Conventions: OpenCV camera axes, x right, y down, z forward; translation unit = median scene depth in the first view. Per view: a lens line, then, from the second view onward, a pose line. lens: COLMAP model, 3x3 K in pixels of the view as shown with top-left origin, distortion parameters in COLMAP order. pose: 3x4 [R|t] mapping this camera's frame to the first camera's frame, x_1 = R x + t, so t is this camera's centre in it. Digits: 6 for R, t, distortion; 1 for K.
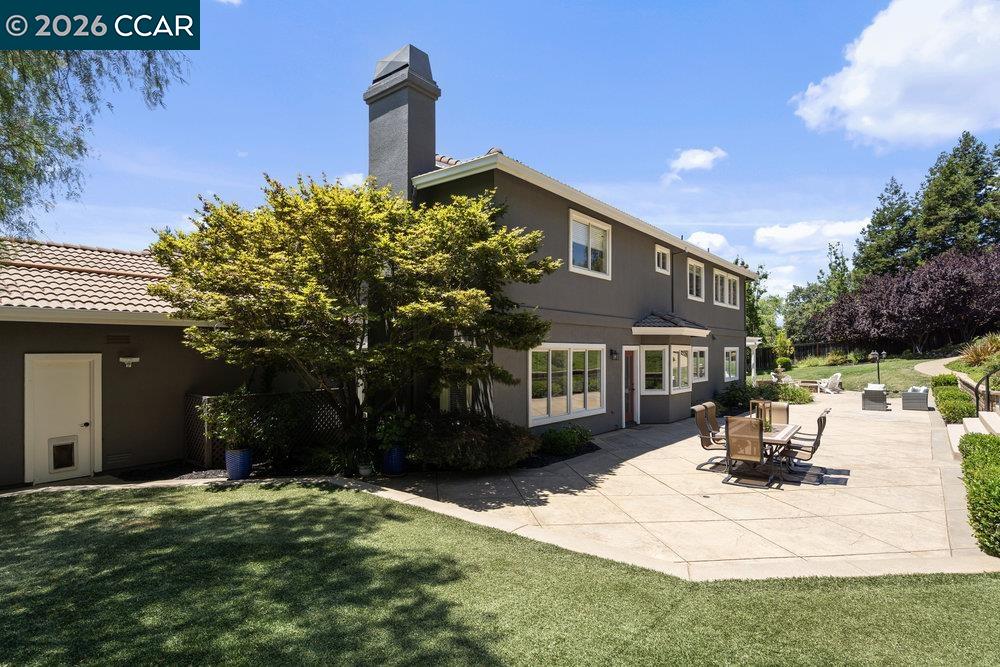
lens RADIAL K [[529.6, 0, 499.8], [0, 529.6, 337.0], [0, 0, 1]] dist [-0.001682, 0.000199]
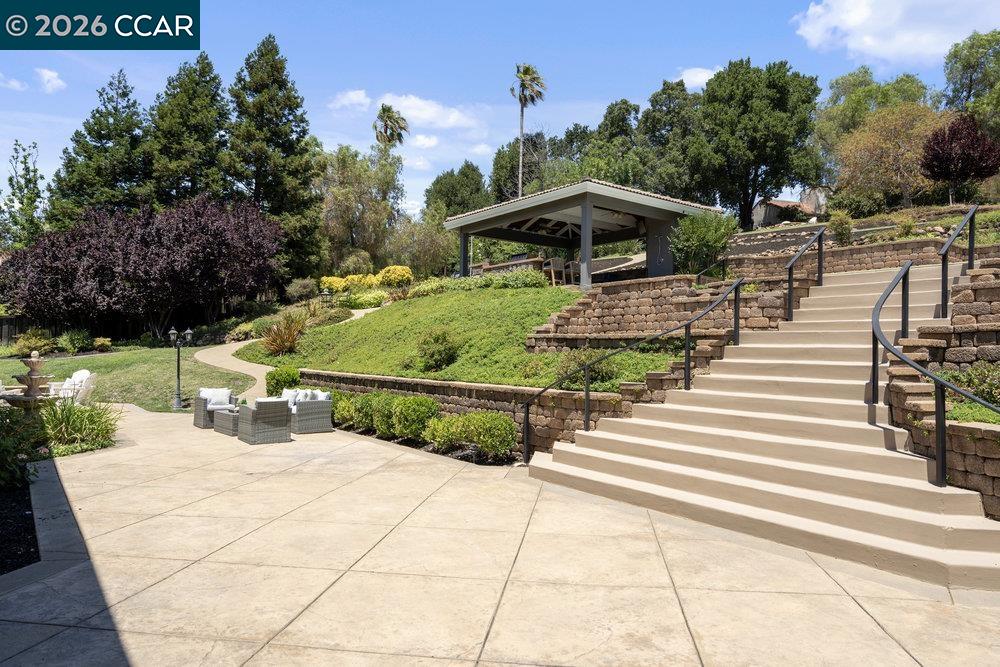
lens RADIAL K [[636.5, 0, 500.6], [0, 636.5, 333.0], [0, 0, 1]] dist [-0.000241, 0.002029]
pose [[0.233951, 0.031536, 0.971737, 0.098955], [-0.039553, 0.998955, -0.022896, 0.022923], [-0.971444, -0.033078, 0.234954, 0.353252]]
